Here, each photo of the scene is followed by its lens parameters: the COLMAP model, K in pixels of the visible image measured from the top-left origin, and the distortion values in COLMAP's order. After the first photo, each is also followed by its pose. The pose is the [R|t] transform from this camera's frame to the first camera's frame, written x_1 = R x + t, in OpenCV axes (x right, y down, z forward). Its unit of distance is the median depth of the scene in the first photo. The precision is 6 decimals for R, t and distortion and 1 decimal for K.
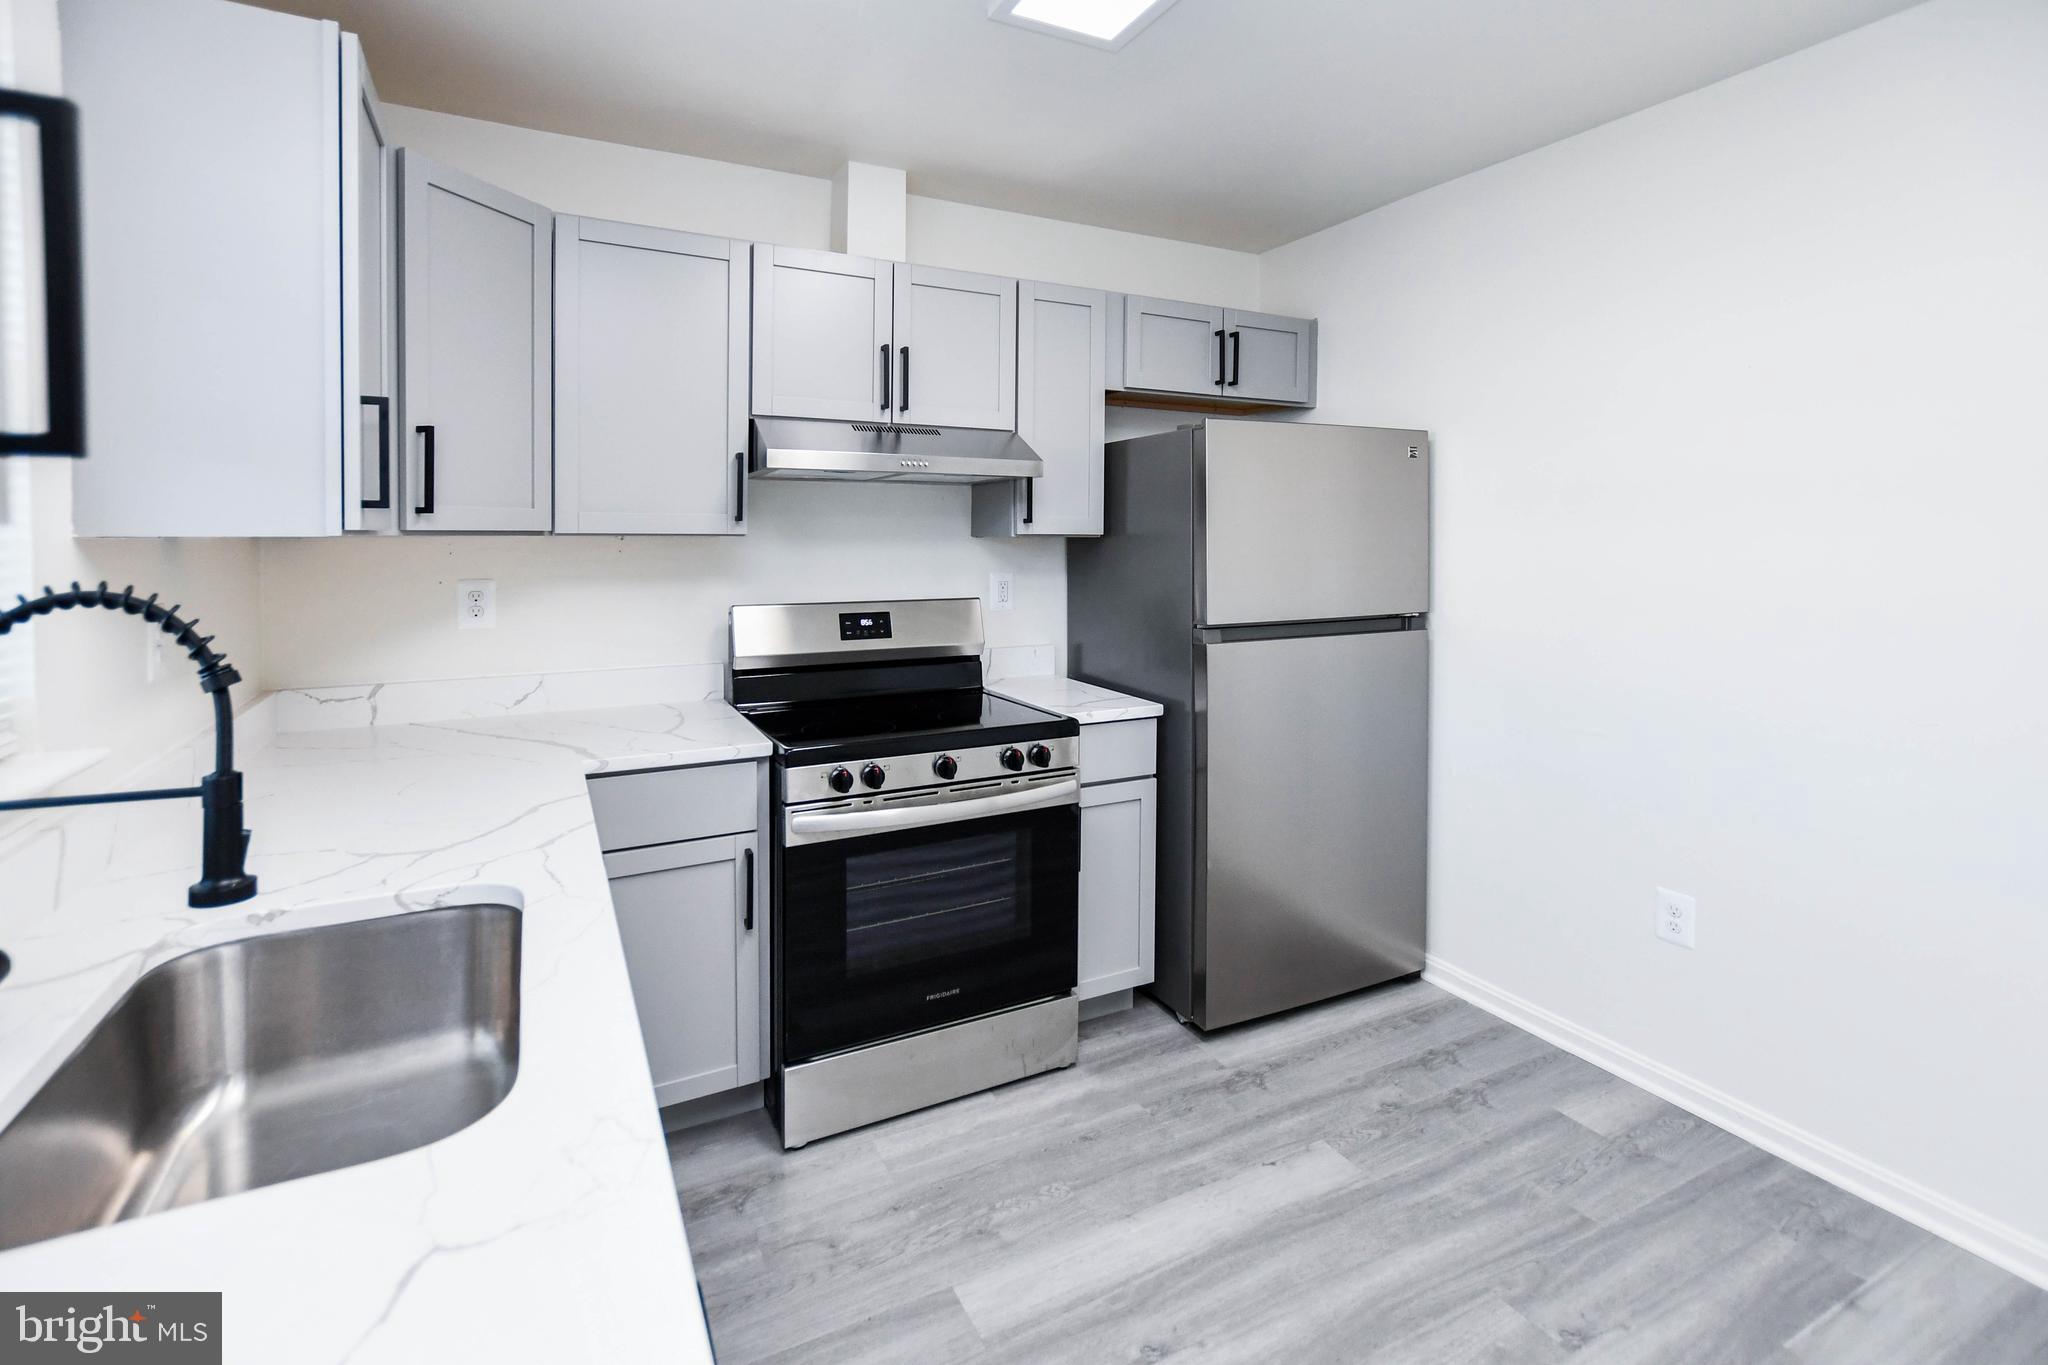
lens RADIAL K [[945.0, 0, 1005.8], [0, 945.0, 561.5], [0, 0, 1]] dist [-0.003983, -0.000263]
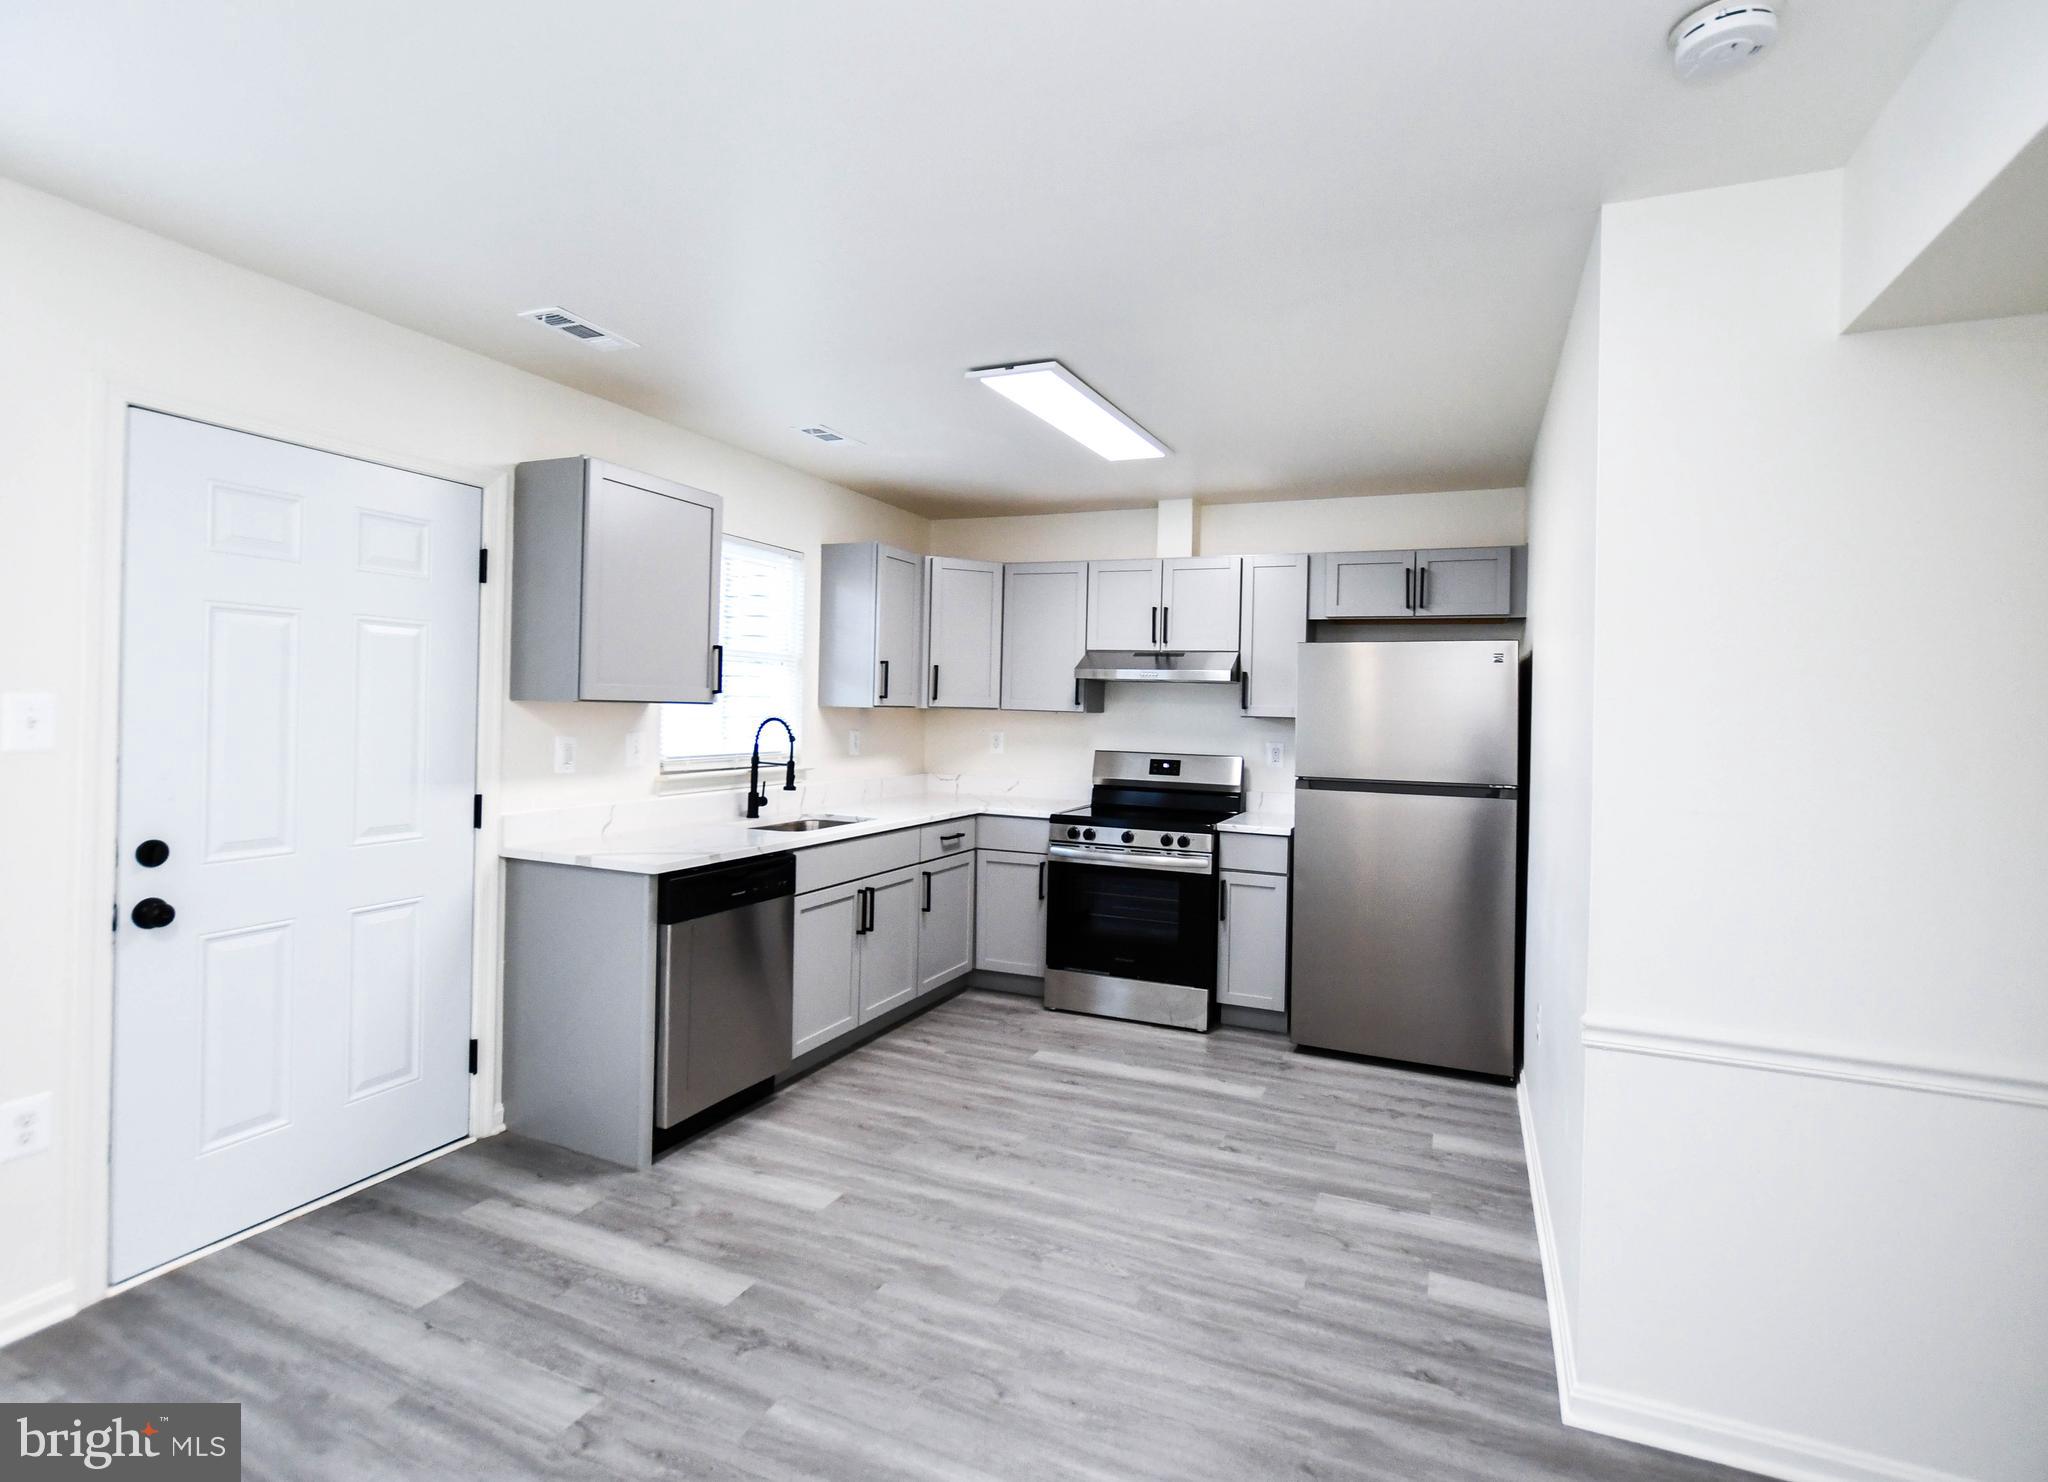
lens RADIAL K [[1020.1, 0, 1020.1], [0, 1020.1, 699.1], [0, 0, 1]] dist [-0.003824, -0.000223]
pose [[0.630618, 0.007435, -0.776058, 1.317146], [-0.045381, 0.998596, -0.027310, 0.008098], [0.774765, 0.052440, 0.630070, -0.440796]]
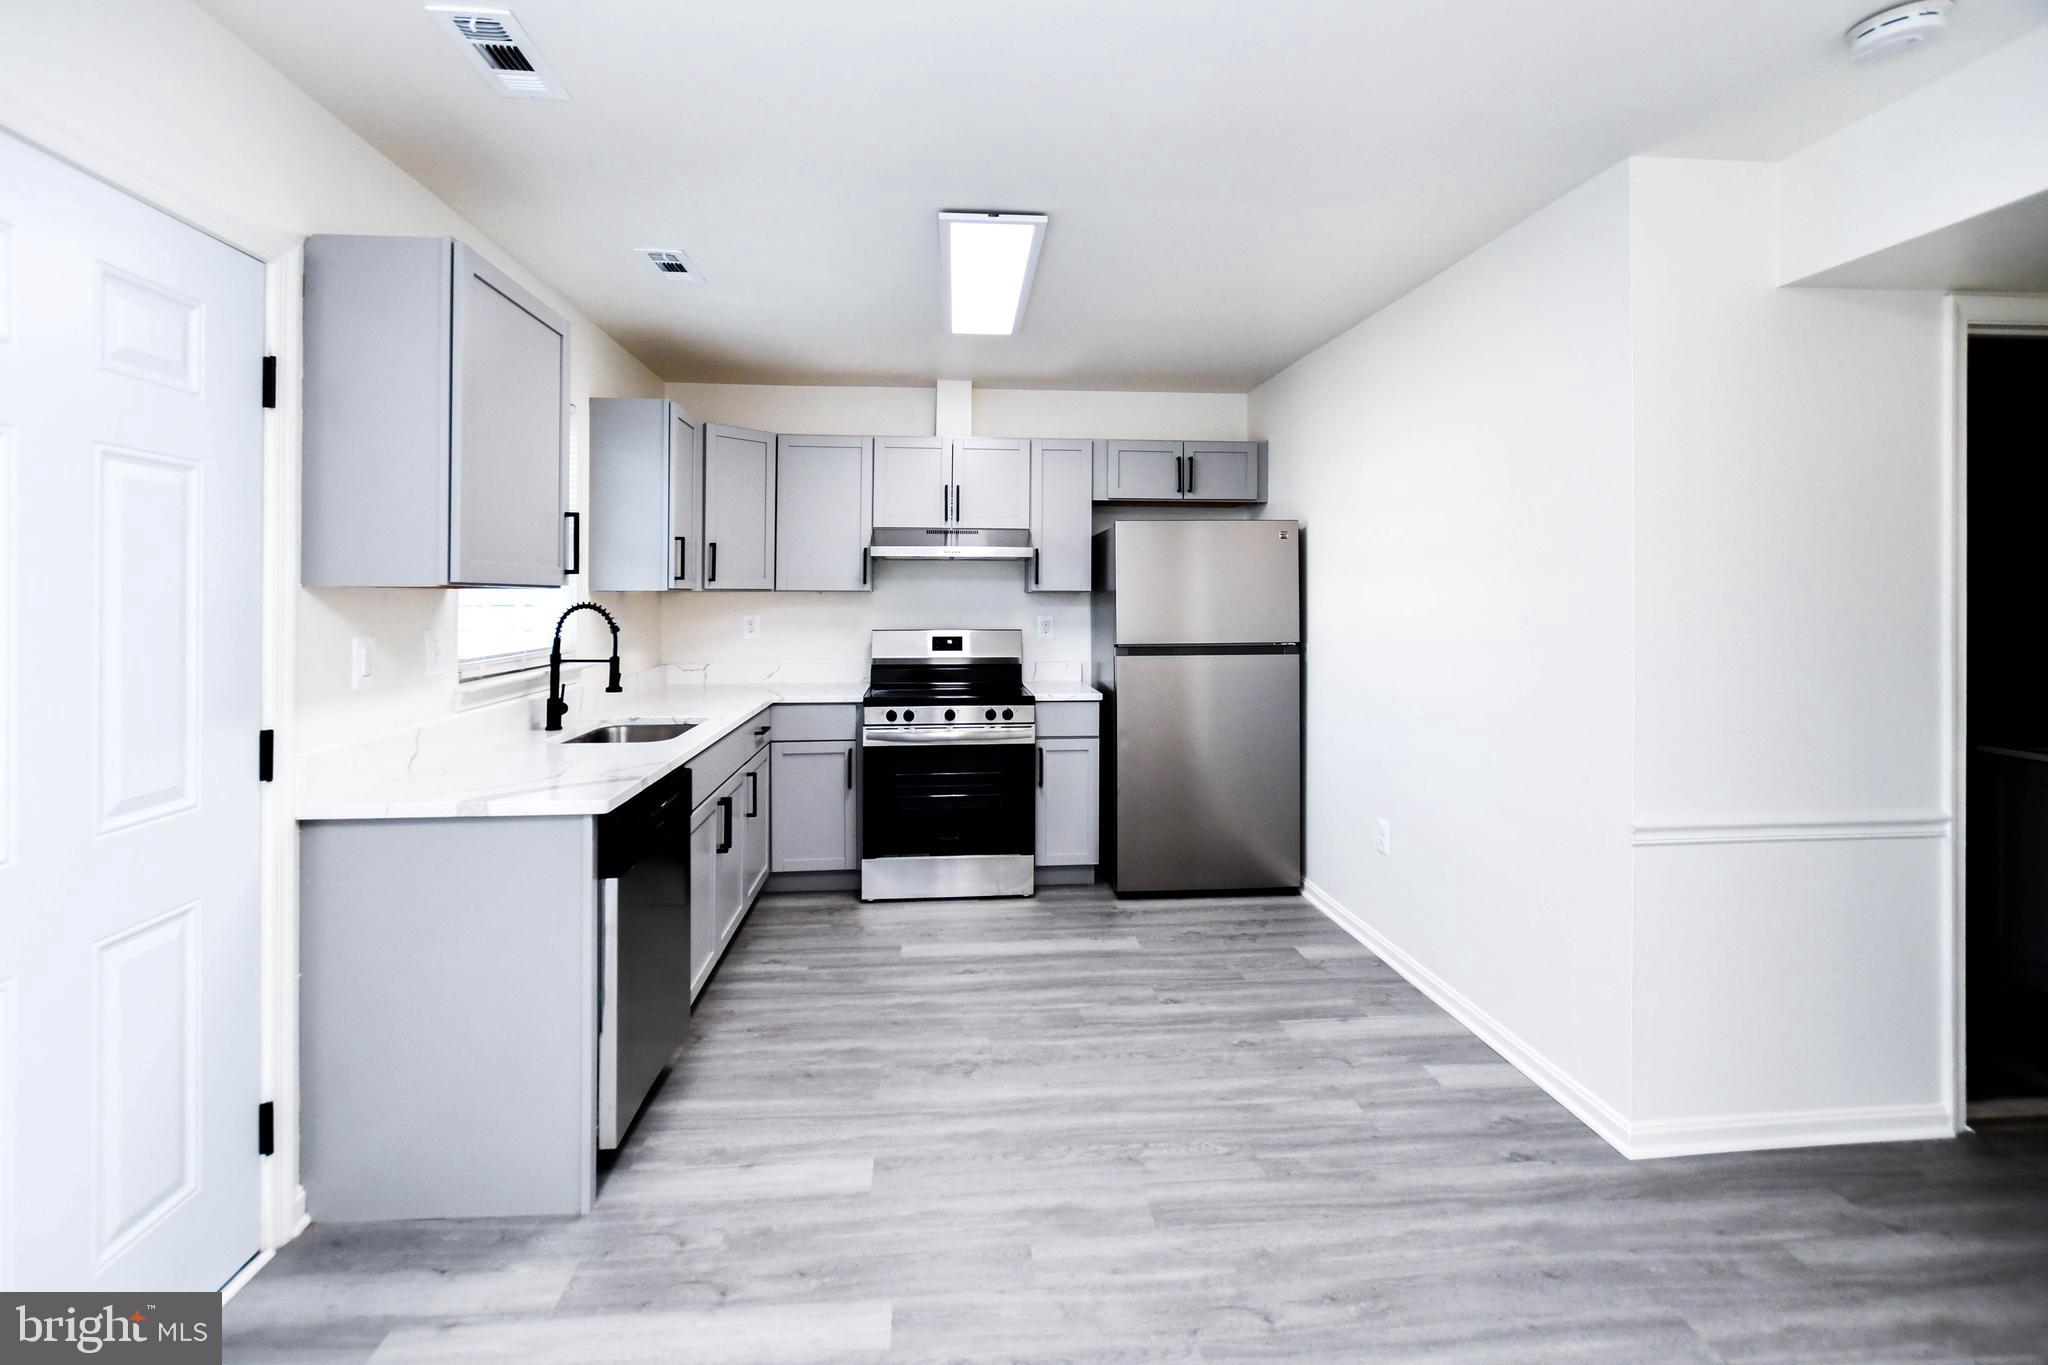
lens RADIAL K [[940.6, 0, 1010.3], [0, 940.6, 592.8], [0, 0, 1]] dist [-0.004000, -0.000331]
pose [[0.927162, -0.003458, -0.374644, 0.712471], [-0.008547, 0.999502, -0.030377, 0.031103], [0.374562, 0.031367, 0.926671, -0.656674]]
